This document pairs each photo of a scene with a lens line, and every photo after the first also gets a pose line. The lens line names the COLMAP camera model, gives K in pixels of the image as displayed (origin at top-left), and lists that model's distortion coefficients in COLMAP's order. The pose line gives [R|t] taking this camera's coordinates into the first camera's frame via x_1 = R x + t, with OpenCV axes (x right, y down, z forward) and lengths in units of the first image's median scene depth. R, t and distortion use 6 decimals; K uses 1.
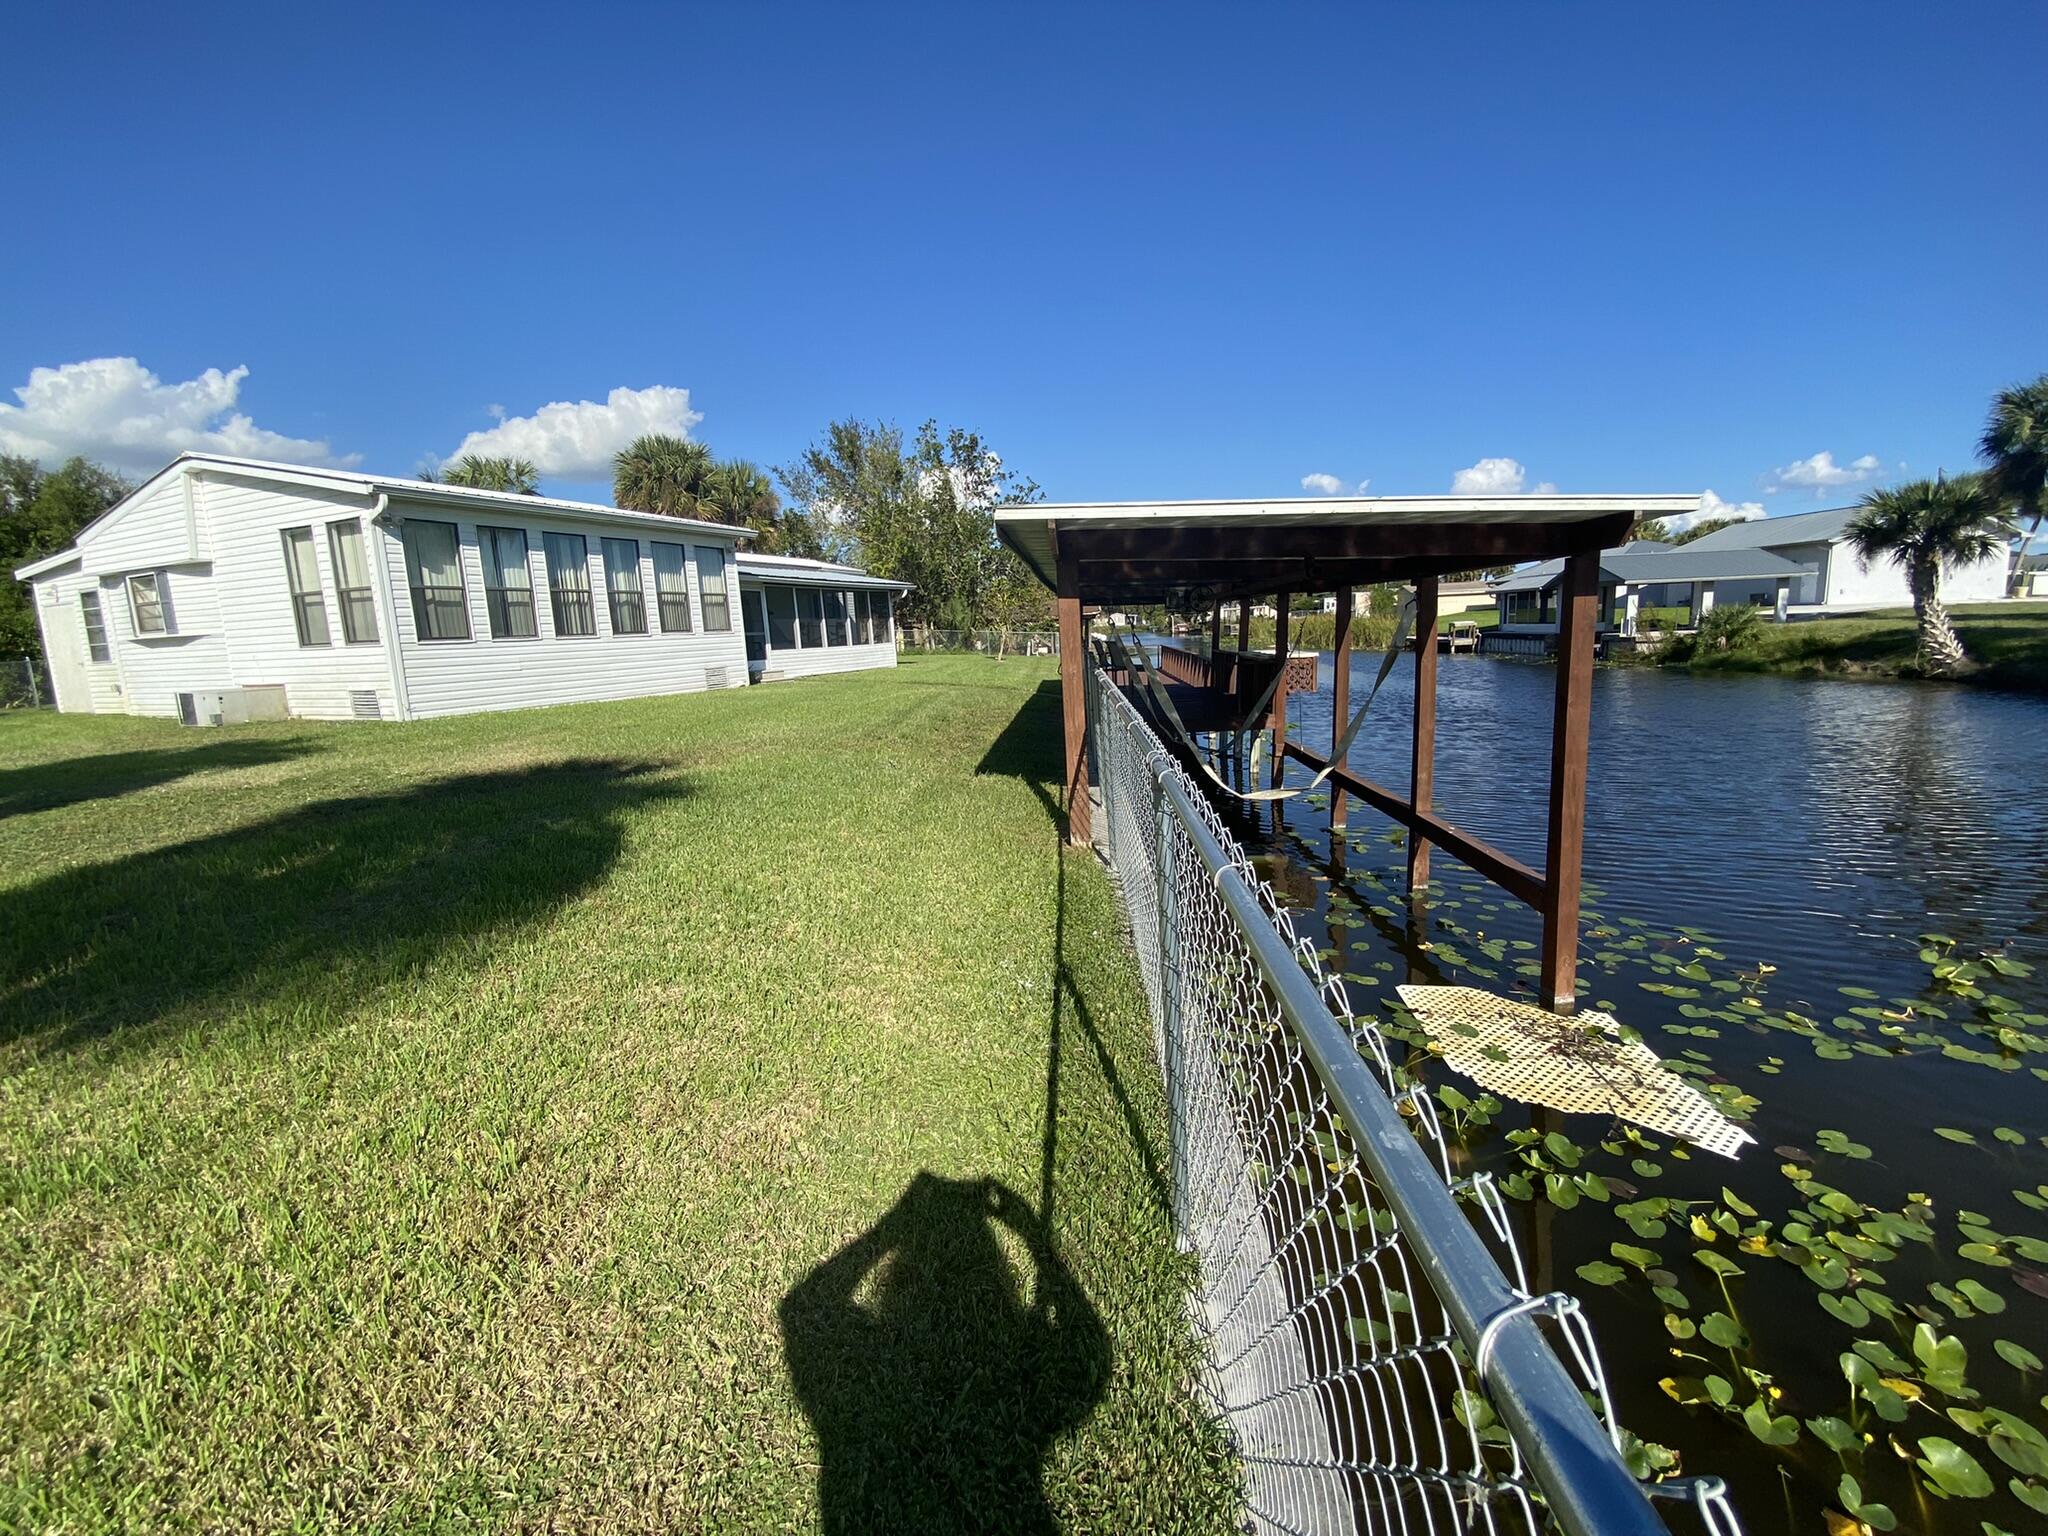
lens RADIAL K [[809.5, 0, 1020.5], [0, 809.5, 758.6], [0, 0, 1]] dist [0.019764, -0.020844]
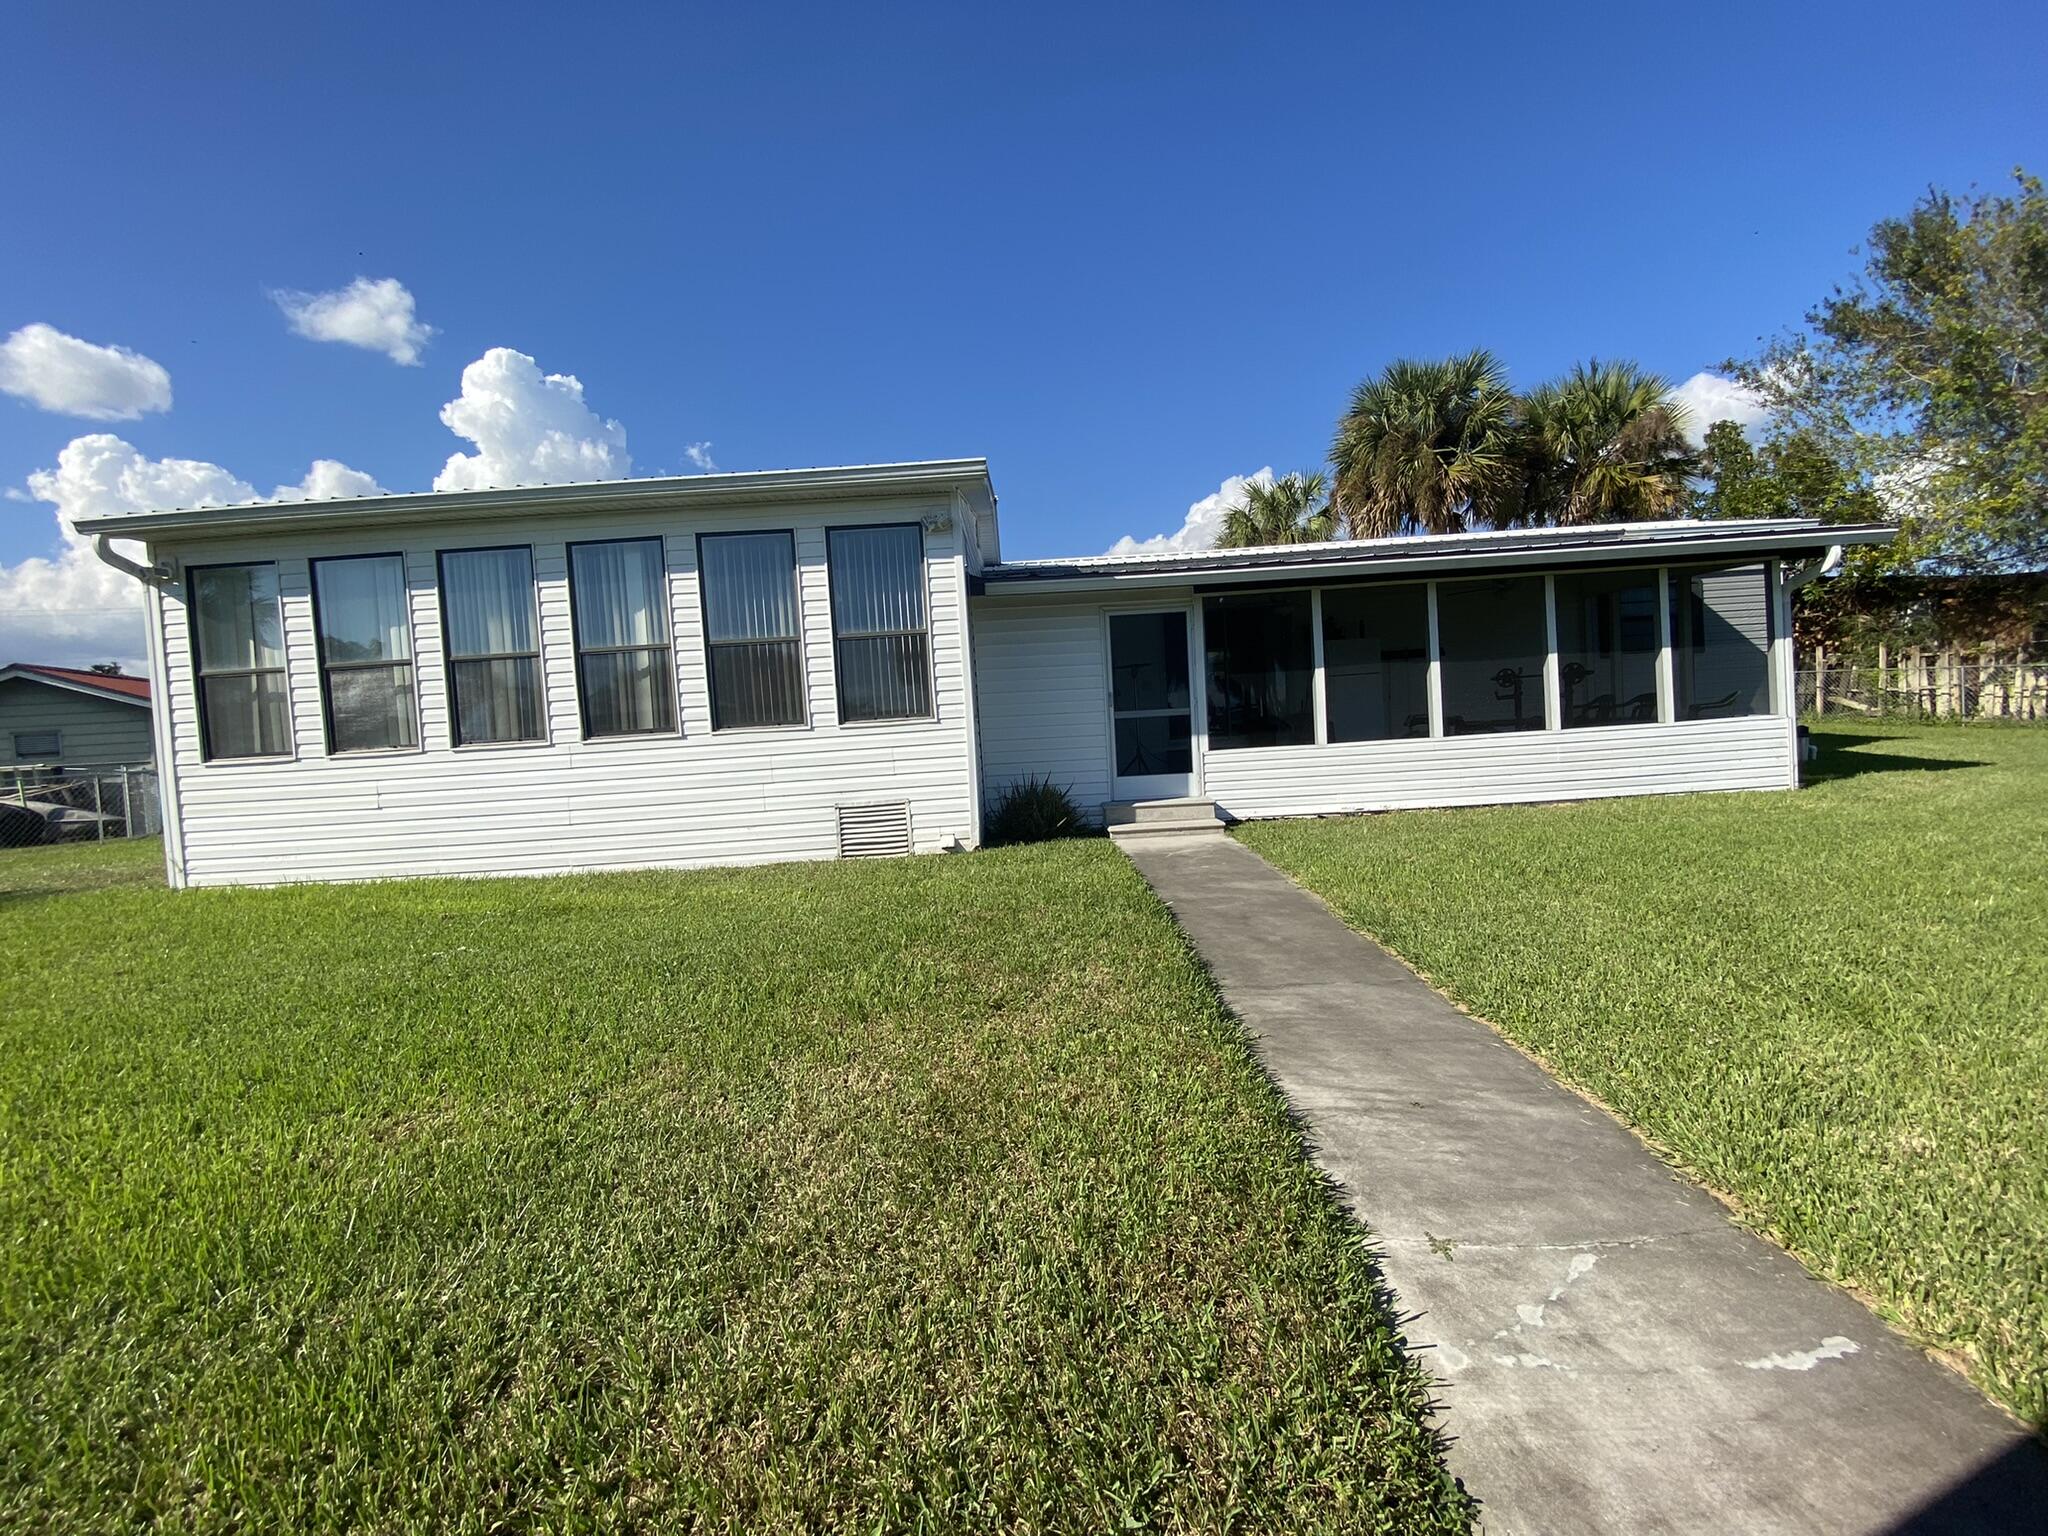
lens RADIAL K [[847.2, 0, 1024.0], [0, 847.2, 768.0], [0, 0, 1]] dist [0.027899, -0.026040]
pose [[0.409373, 0.064593, -0.910078, 0.049698], [-0.107229, 0.993984, 0.022315, -0.158773], [0.906044, 0.088452, 0.413836, 0.950842]]
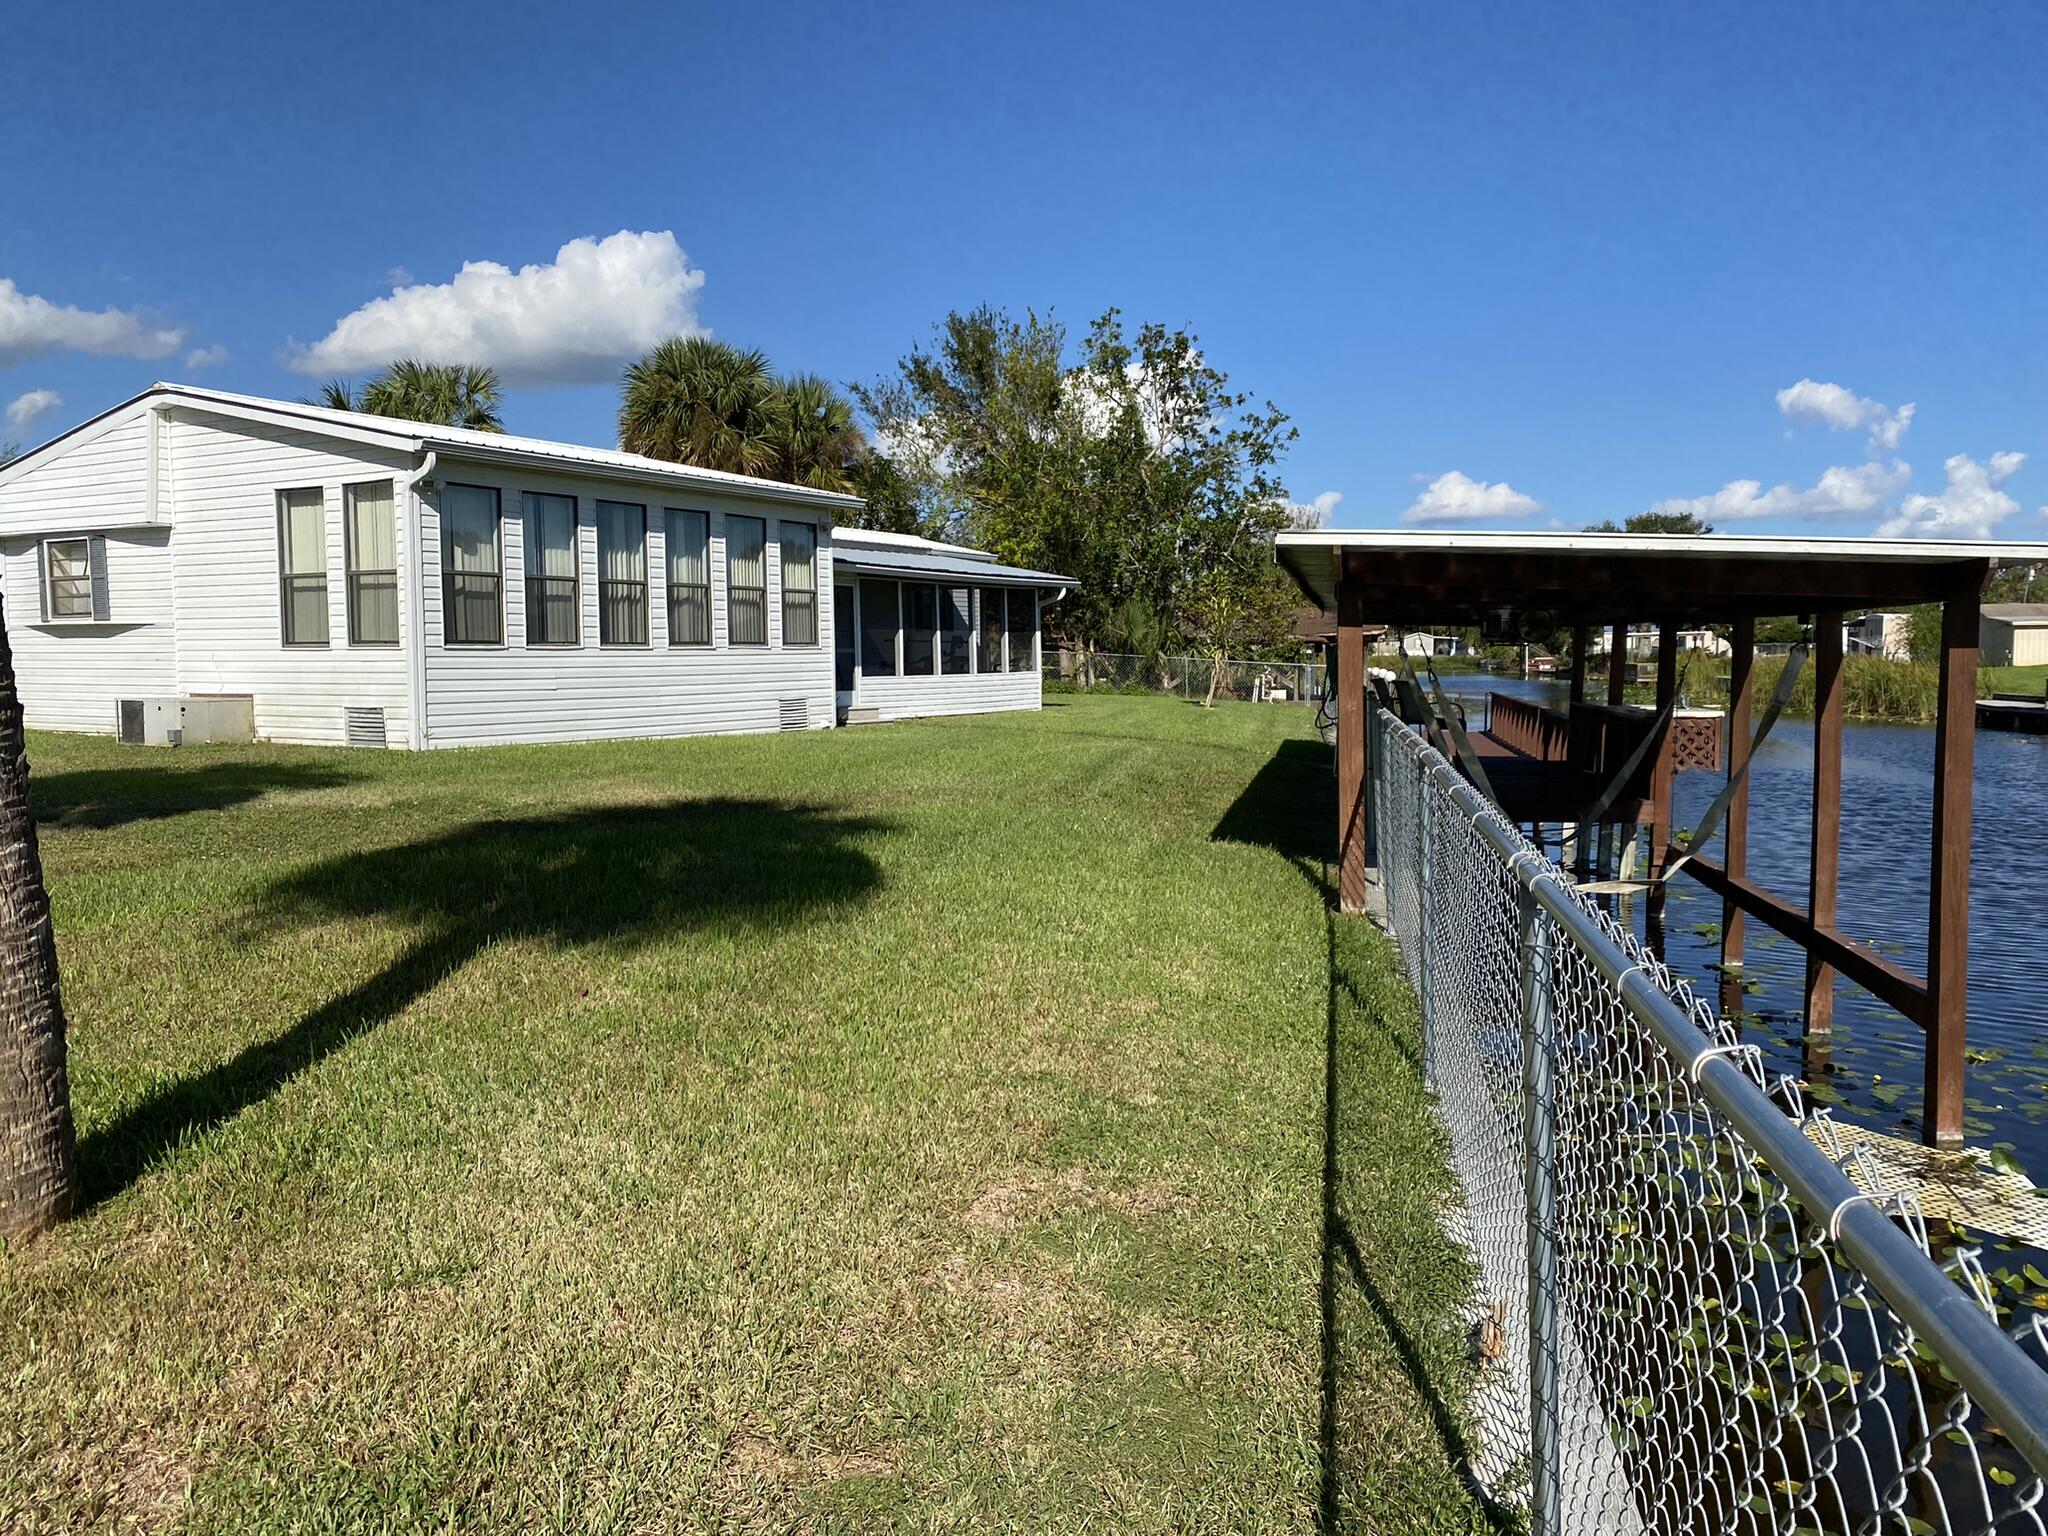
lens RADIAL K [[1518.3, 0, 1005.1], [0, 1518.3, 778.7], [0, 0, 1]] dist [0.038281, -0.047742]
pose [[0.988601, 0.049144, -0.142315, -0.025383], [-0.059784, 0.995649, -0.071472, 0.039444], [0.138183, 0.079165, 0.987238, -0.250842]]
